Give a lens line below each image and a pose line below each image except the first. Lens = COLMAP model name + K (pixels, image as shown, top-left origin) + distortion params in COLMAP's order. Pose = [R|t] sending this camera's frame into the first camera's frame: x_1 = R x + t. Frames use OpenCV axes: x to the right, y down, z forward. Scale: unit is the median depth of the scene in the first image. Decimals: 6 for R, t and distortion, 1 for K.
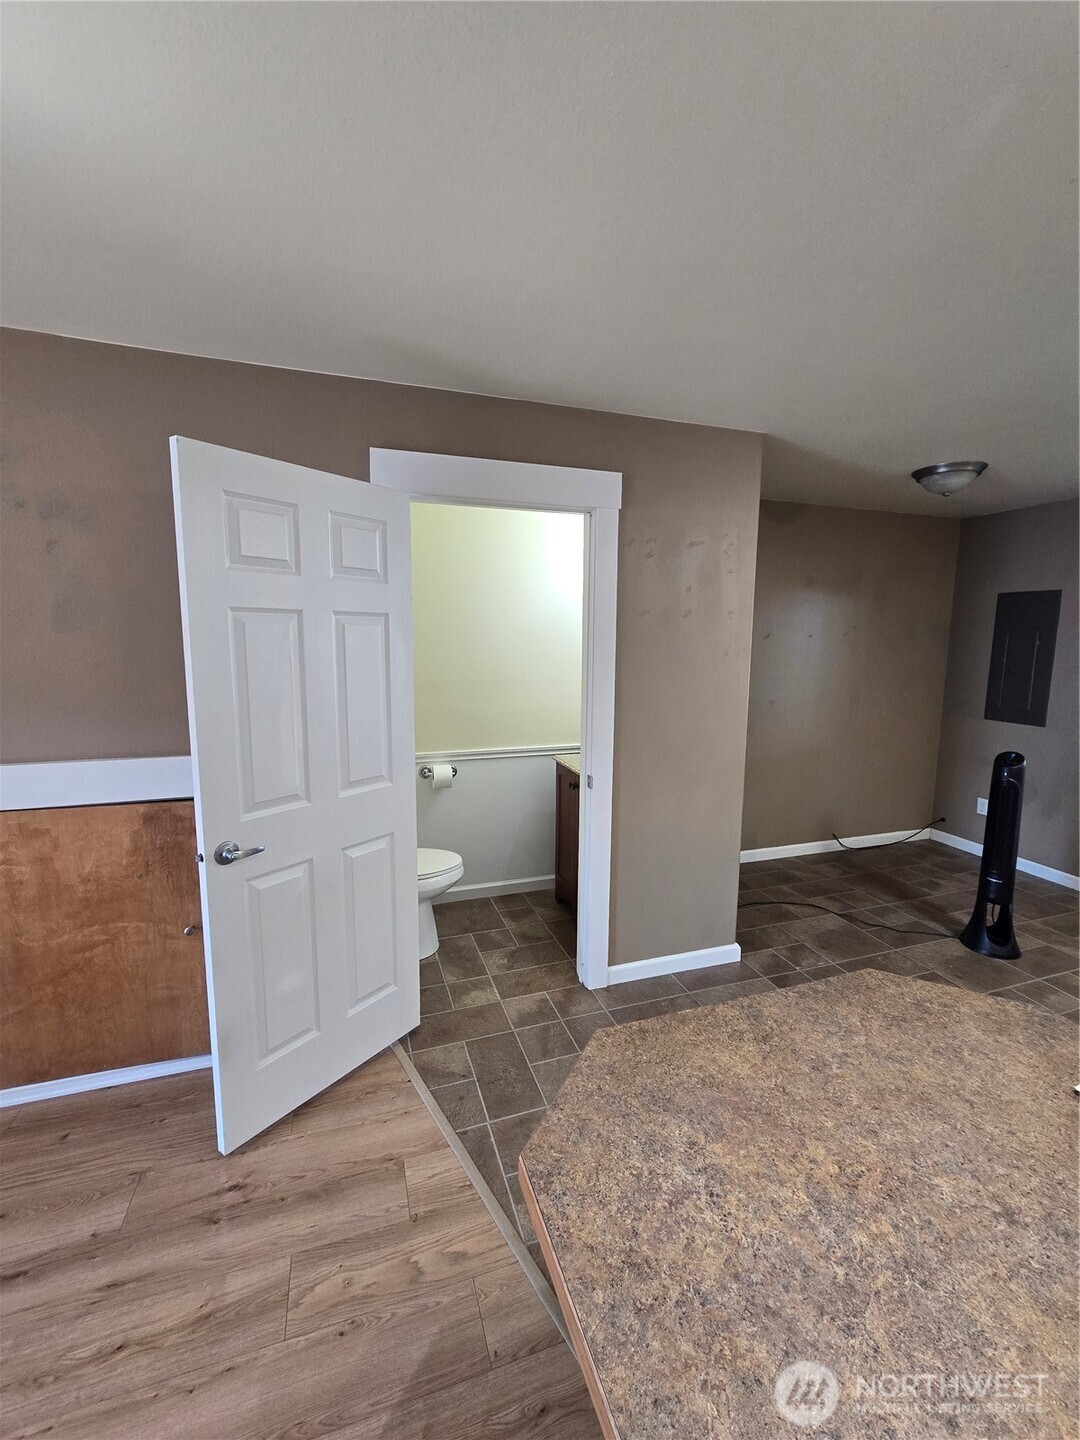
lens RADIAL K [[593.2, 0, 542.8], [0, 593.2, 711.2], [0, 0, 1]] dist [-0.001584, -0.000019]
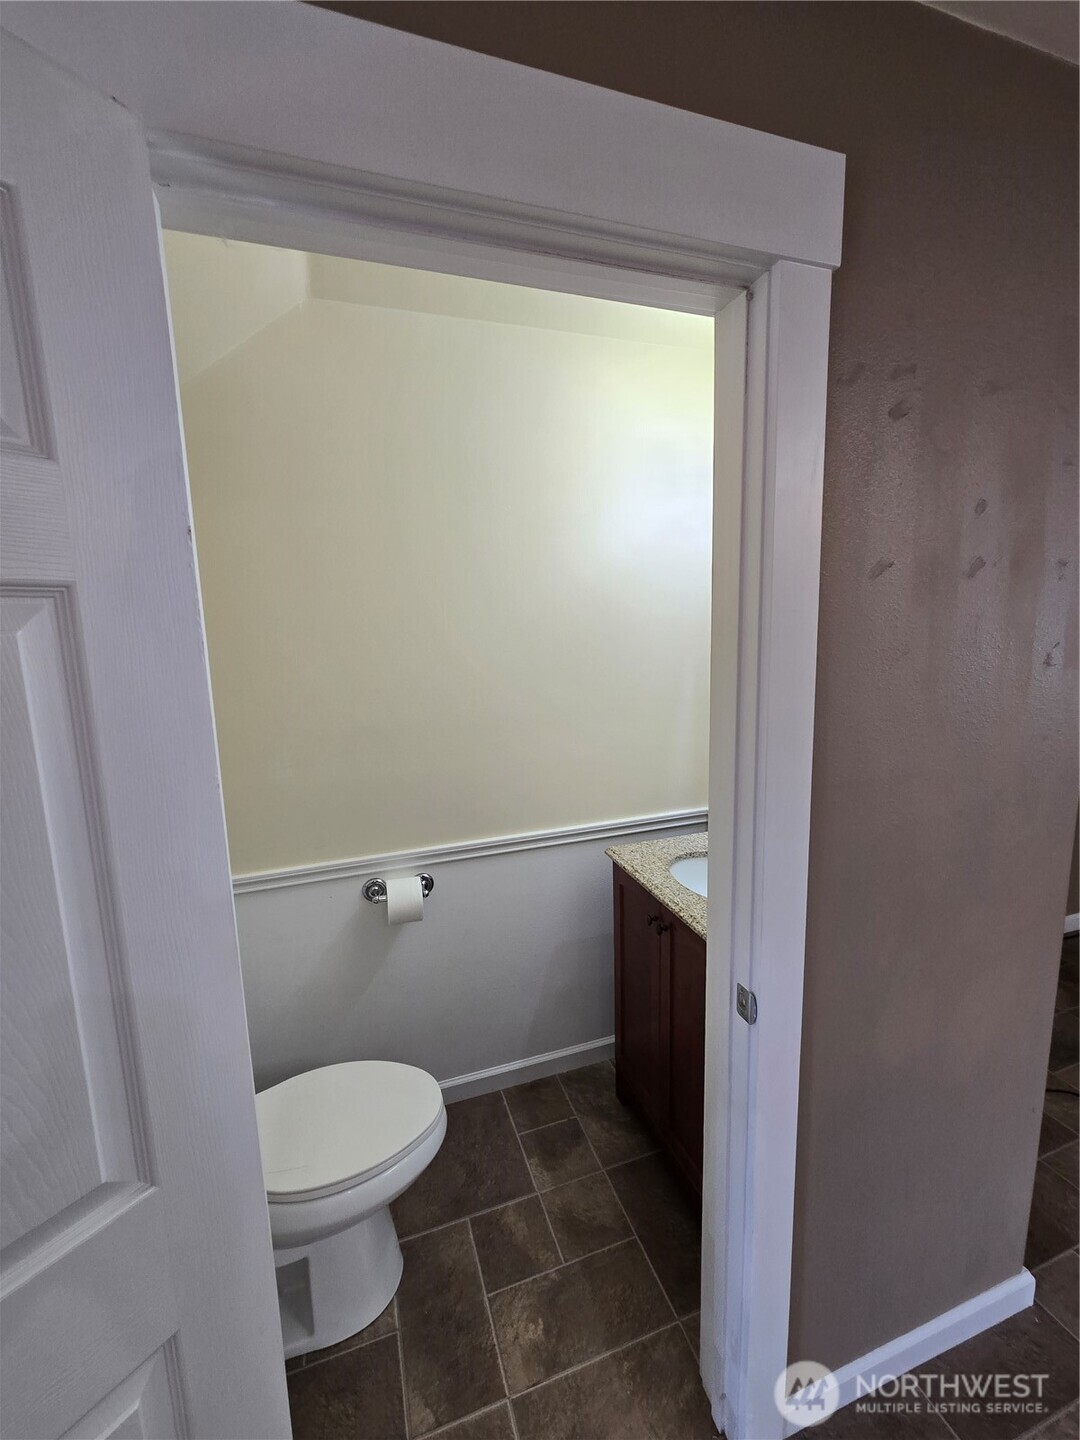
lens RADIAL K [[593.2, 0, 542.8], [0, 593.2, 711.2], [0, 0, 1]] dist [-0.001584, -0.000019]
pose [[0.999421, -0.033794, -0.004020, -0.040578], [0.033884, 0.999111, 0.025074, -0.076621], [0.003169, -0.025195, 0.999678, 0.519533]]
